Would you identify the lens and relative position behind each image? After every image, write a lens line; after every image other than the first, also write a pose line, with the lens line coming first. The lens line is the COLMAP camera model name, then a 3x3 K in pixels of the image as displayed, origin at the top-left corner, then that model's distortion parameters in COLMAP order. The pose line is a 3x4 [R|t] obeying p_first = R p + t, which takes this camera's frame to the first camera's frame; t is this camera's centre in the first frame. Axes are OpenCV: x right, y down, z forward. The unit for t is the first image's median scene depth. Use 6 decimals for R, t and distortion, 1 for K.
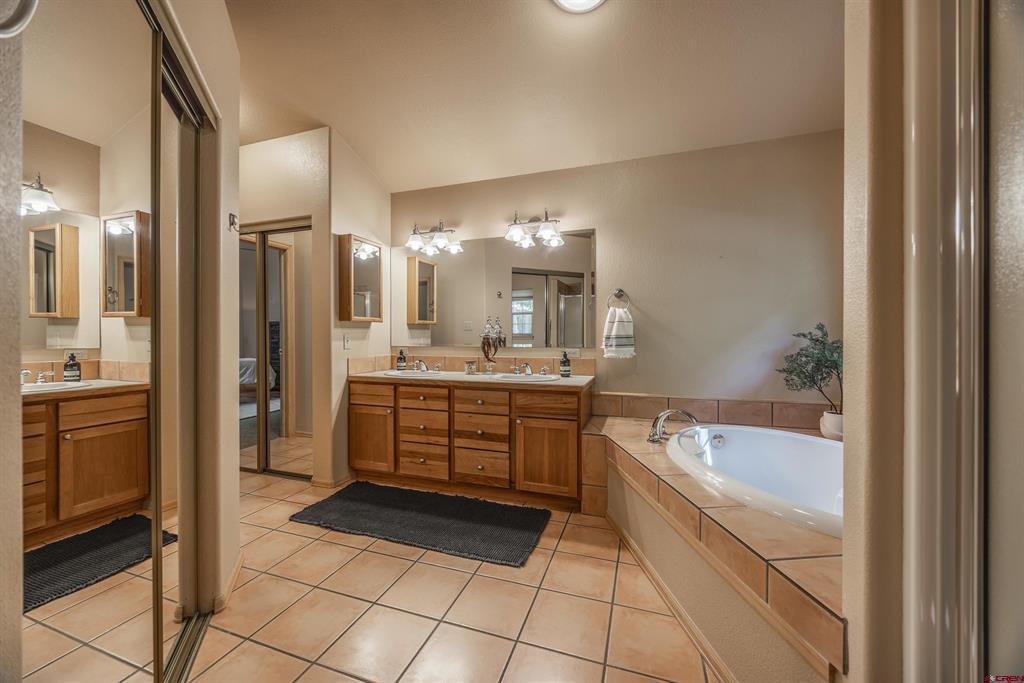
lens RADIAL K [[384.6, 0, 511.9], [0, 384.6, 339.0], [0, 0, 1]] dist [-0.009651, -0.000030]
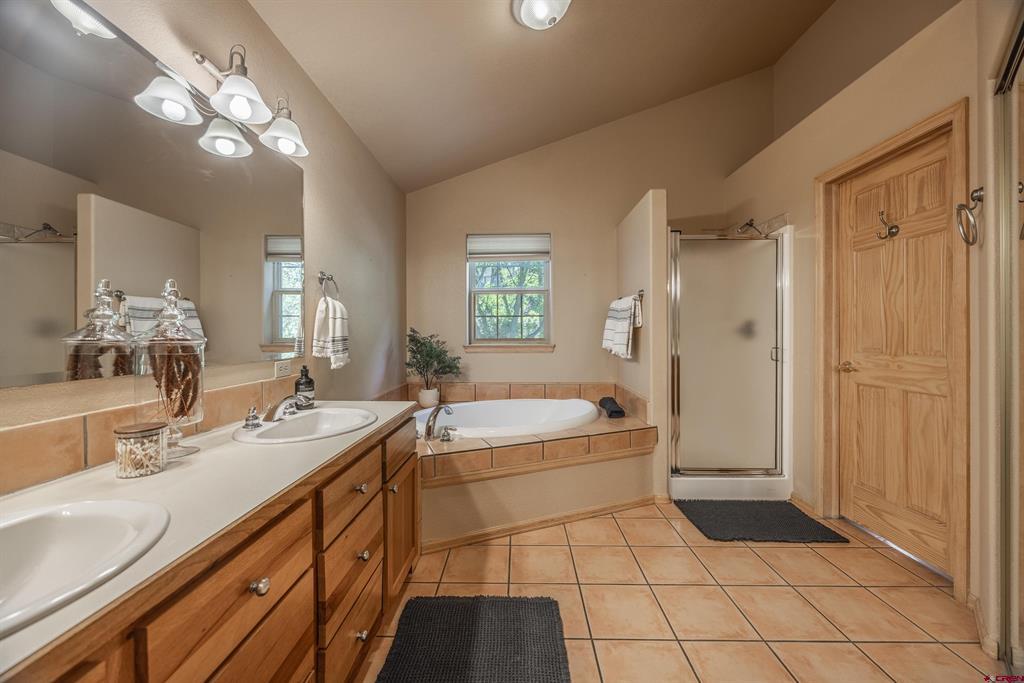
lens RADIAL K [[384.6, 0, 511.7], [0, 384.6, 339.1], [0, 0, 1]] dist [-0.009651, -0.000030]
pose [[-0.310903, 0.000218, 0.950442, -0.668378], [0.005936, 0.999981, 0.001712, -0.006179], [-0.950423, 0.006174, -0.310898, 1.168485]]
